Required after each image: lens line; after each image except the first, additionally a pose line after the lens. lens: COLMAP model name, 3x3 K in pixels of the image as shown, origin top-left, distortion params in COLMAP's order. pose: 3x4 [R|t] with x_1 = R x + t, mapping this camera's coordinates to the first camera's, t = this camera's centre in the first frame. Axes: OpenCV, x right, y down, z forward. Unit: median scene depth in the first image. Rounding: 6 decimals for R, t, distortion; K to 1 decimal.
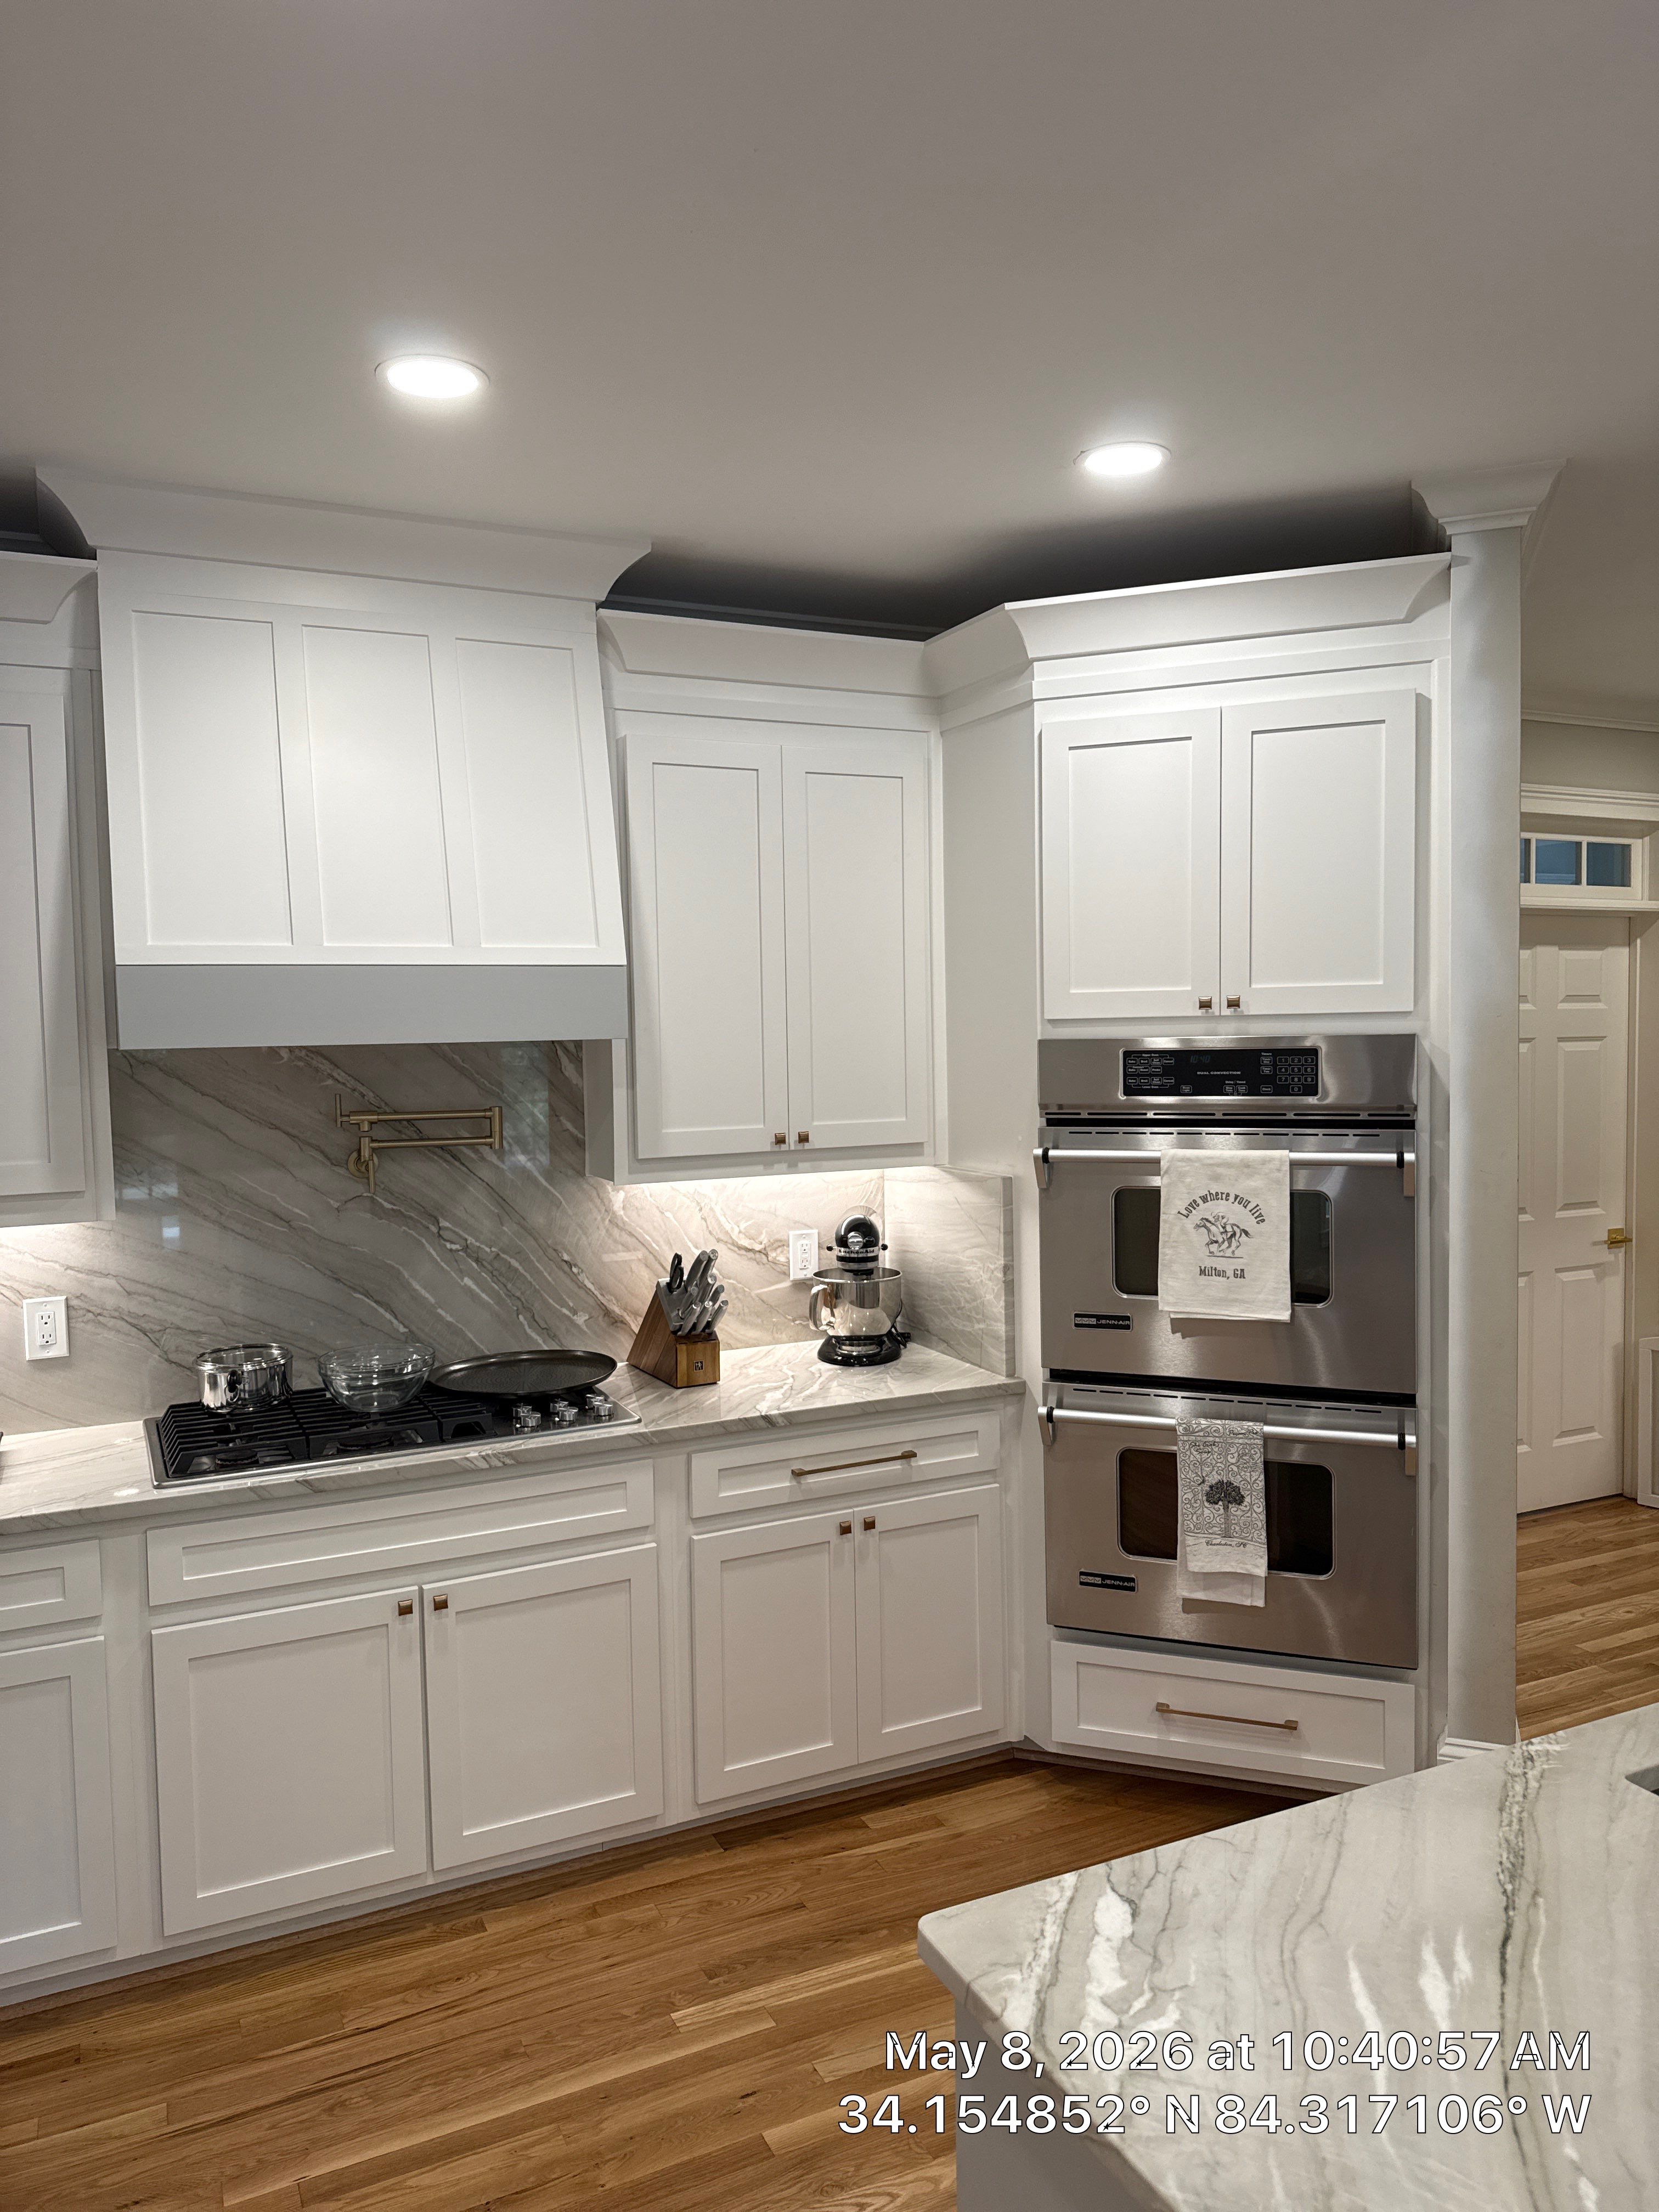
lens RADIAL K [[1535.5, 0, 829.5], [0, 1535.5, 1106.0], [0, 0, 1]] dist [0.169656, -0.316581]
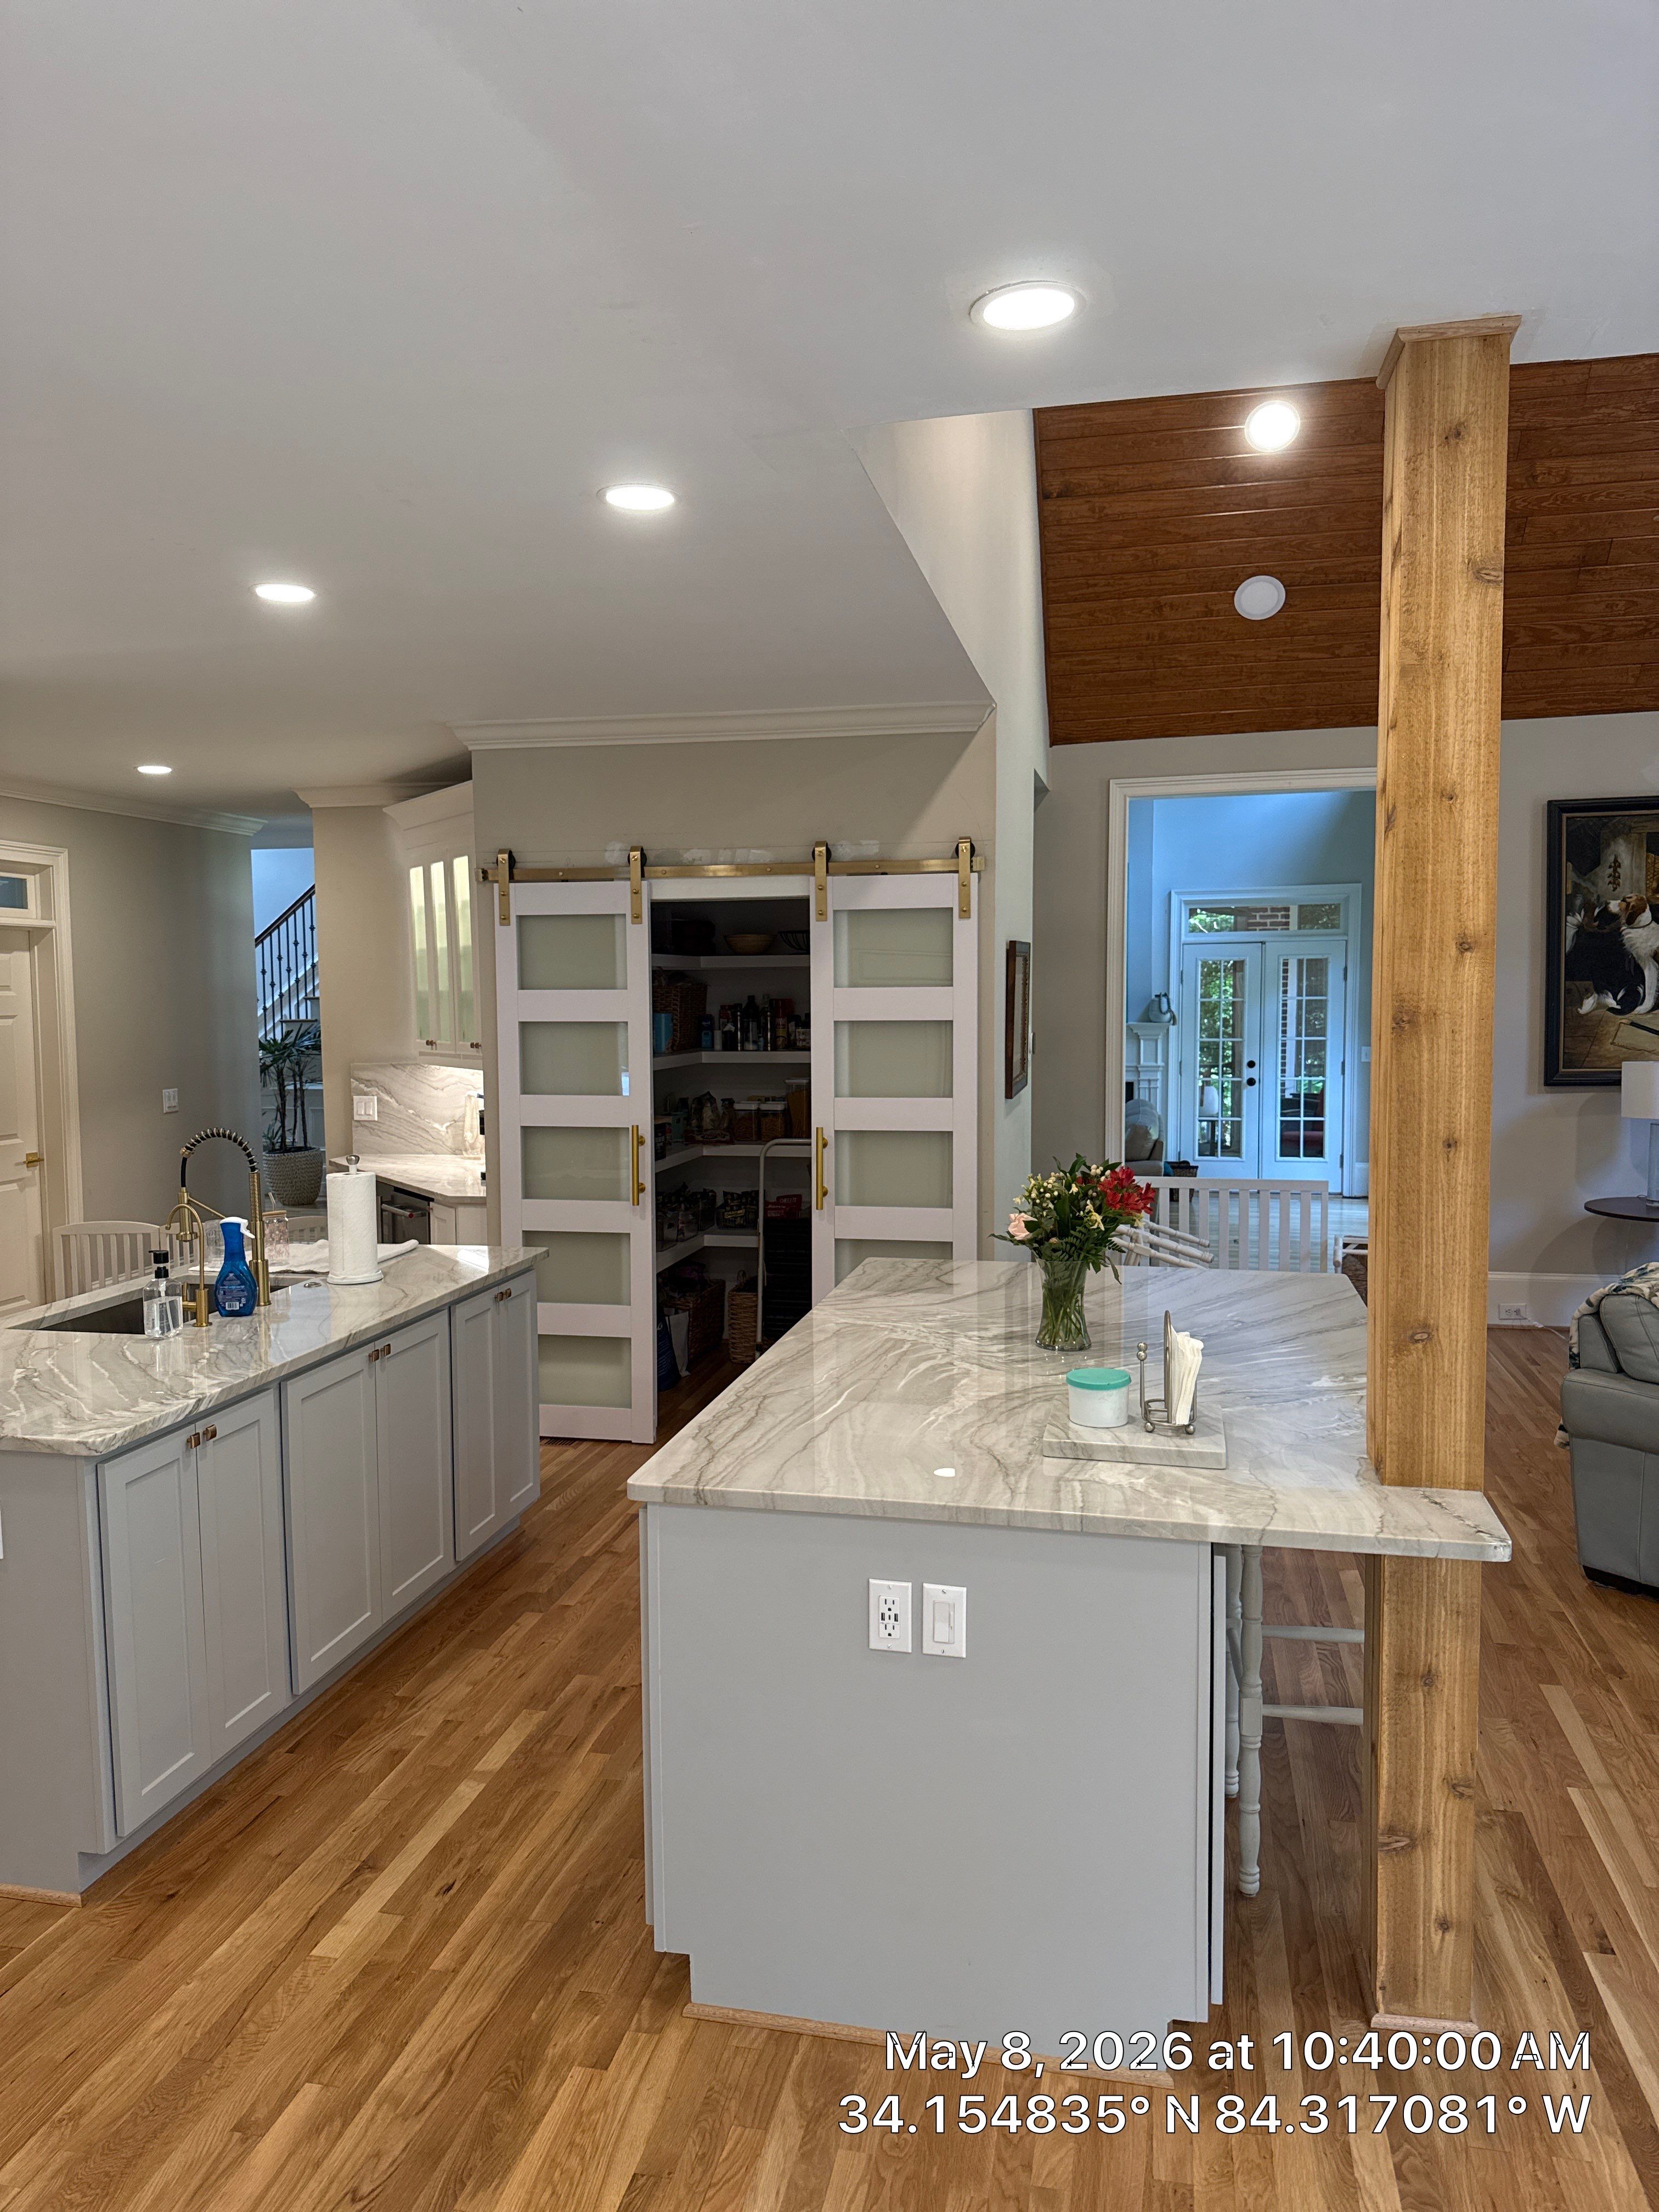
lens RADIAL K [[1549.8, 0, 829.5], [0, 1549.8, 1106.0], [0, 0, 1]] dist [0.061221, -0.086194]
pose [[0.605674, -0.046846, 0.794333, -0.287132], [0.043039, 0.998733, 0.026084, 0.050195], [-0.794548, 0.018389, 0.606923, -0.676731]]
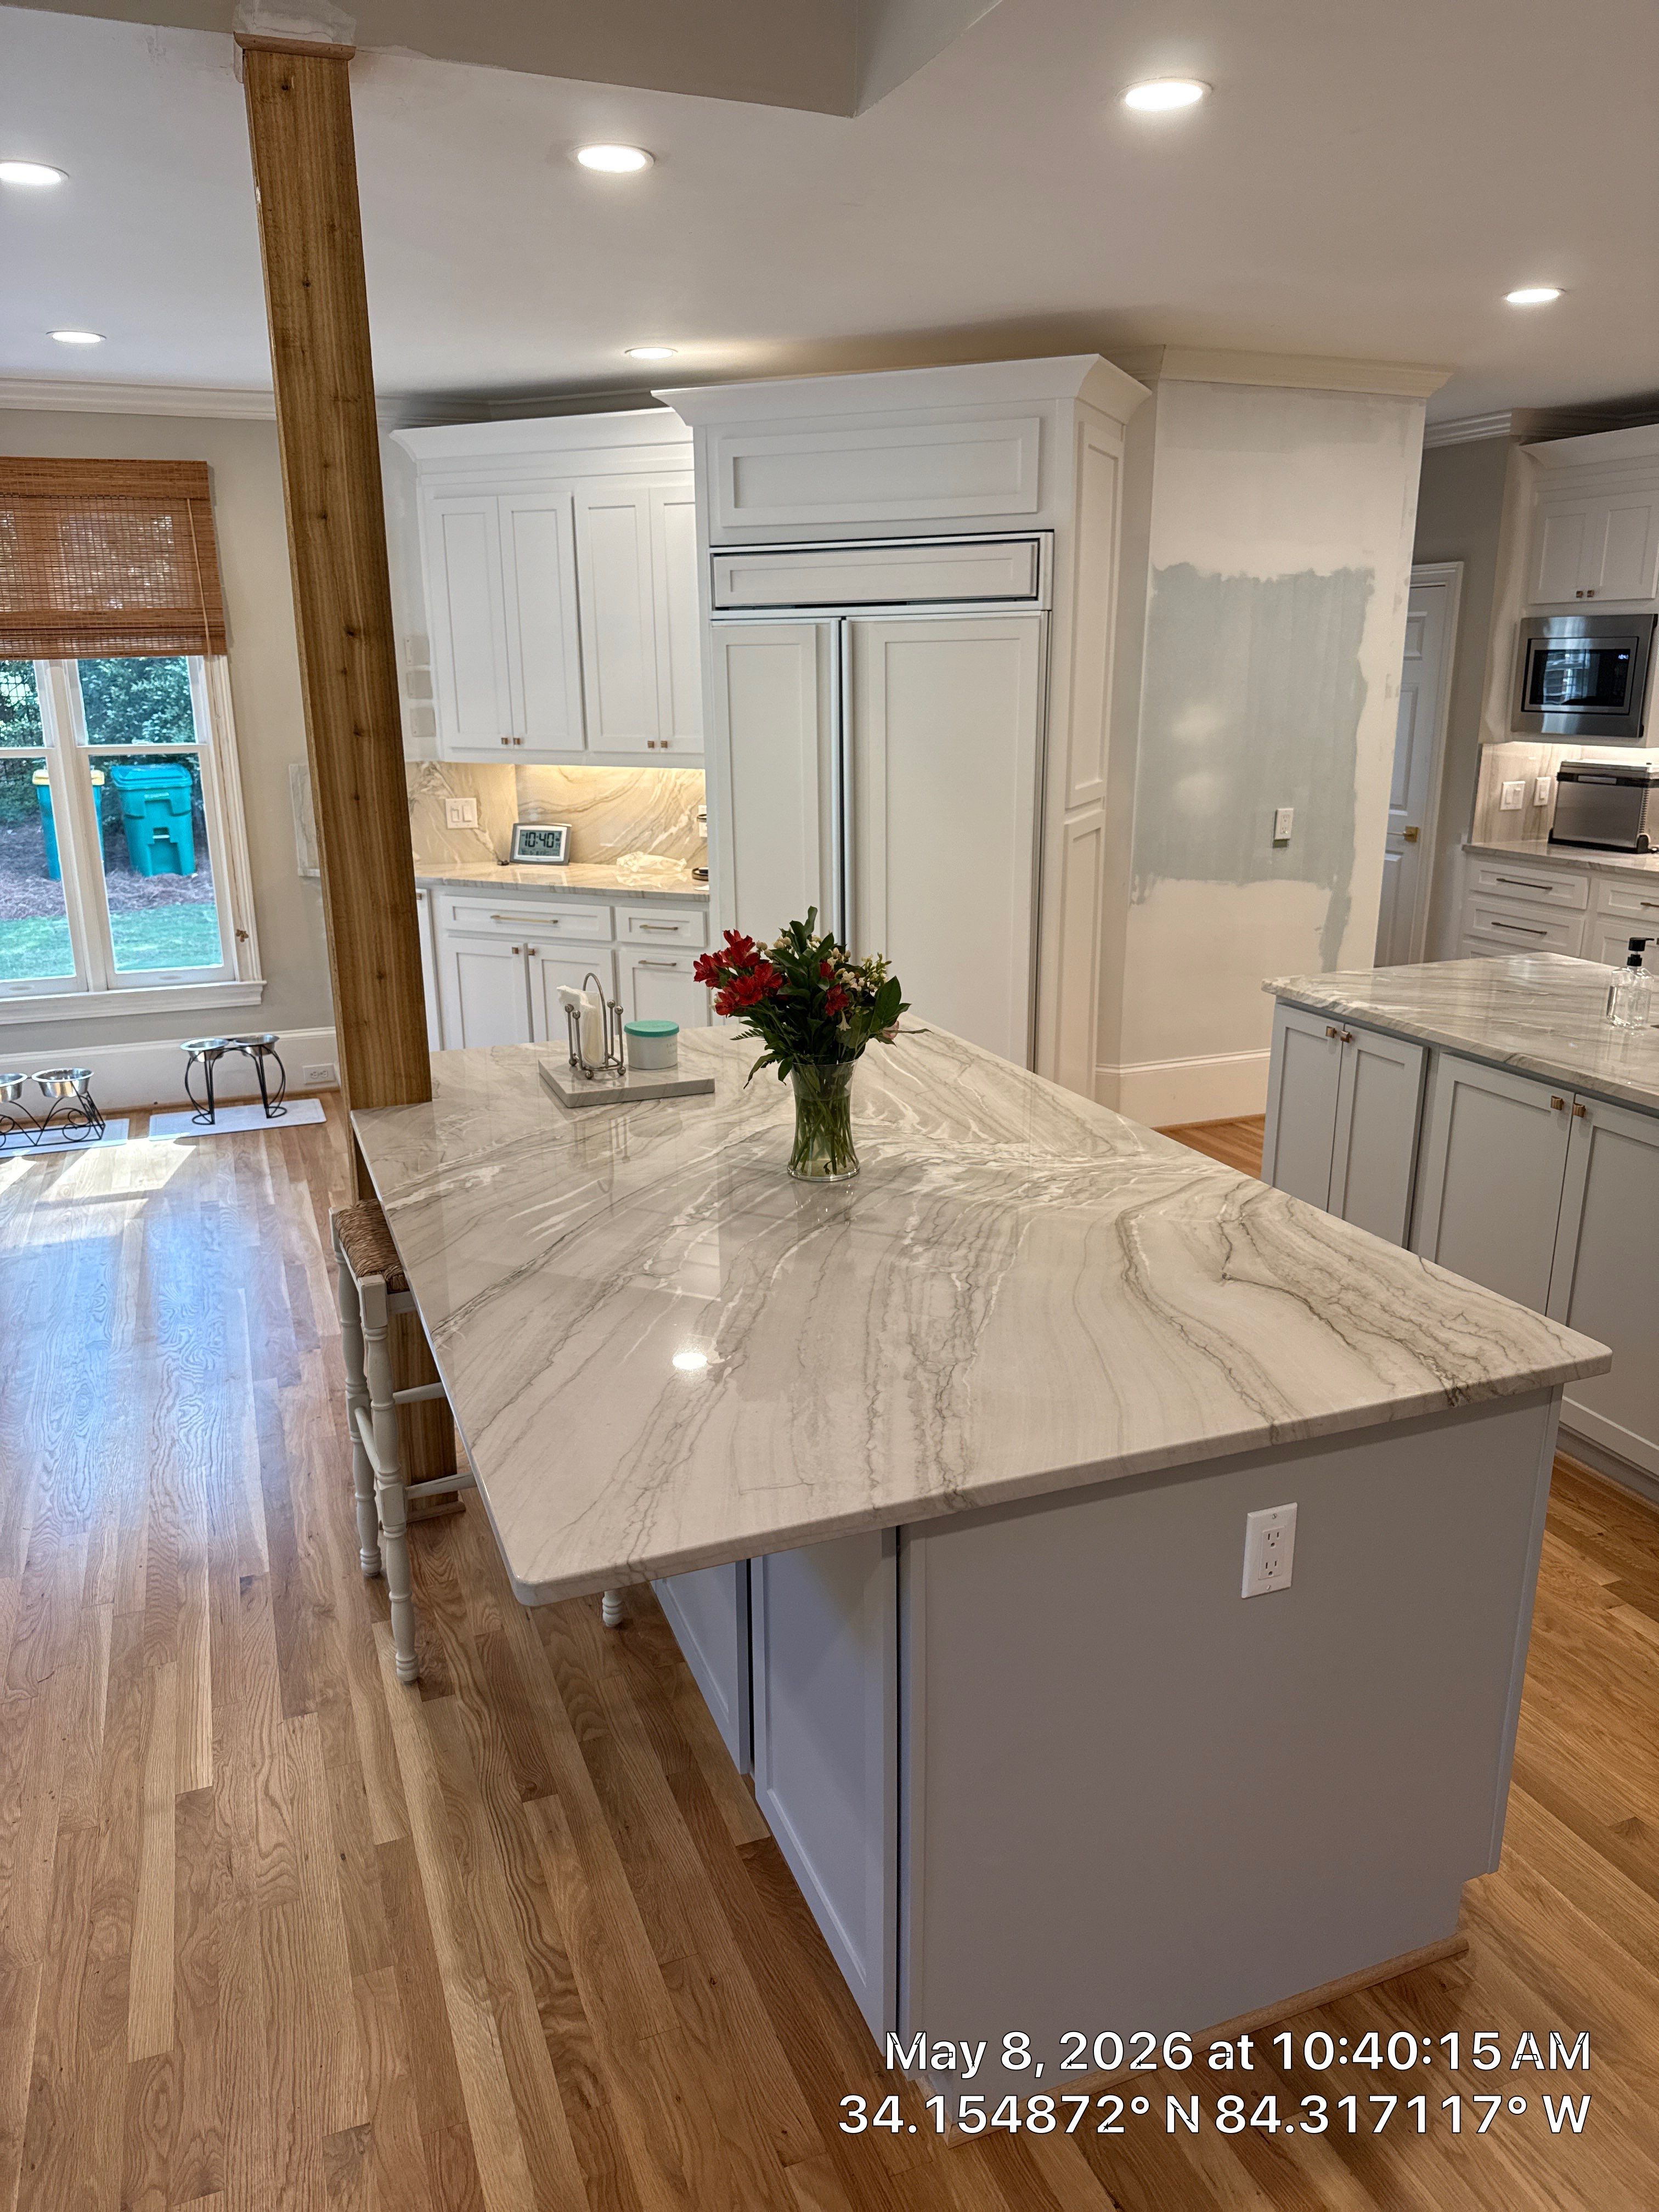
lens RADIAL K [[1535.5, 0, 829.5], [0, 1535.5, 1106.0], [0, 0, 1]] dist [0.169656, -0.316581]
pose [[-0.060619, 0.289988, -0.955109, 1.401133], [-0.048813, 0.954862, 0.293011, -0.017660], [0.996967, 0.064384, -0.043728, -0.120176]]
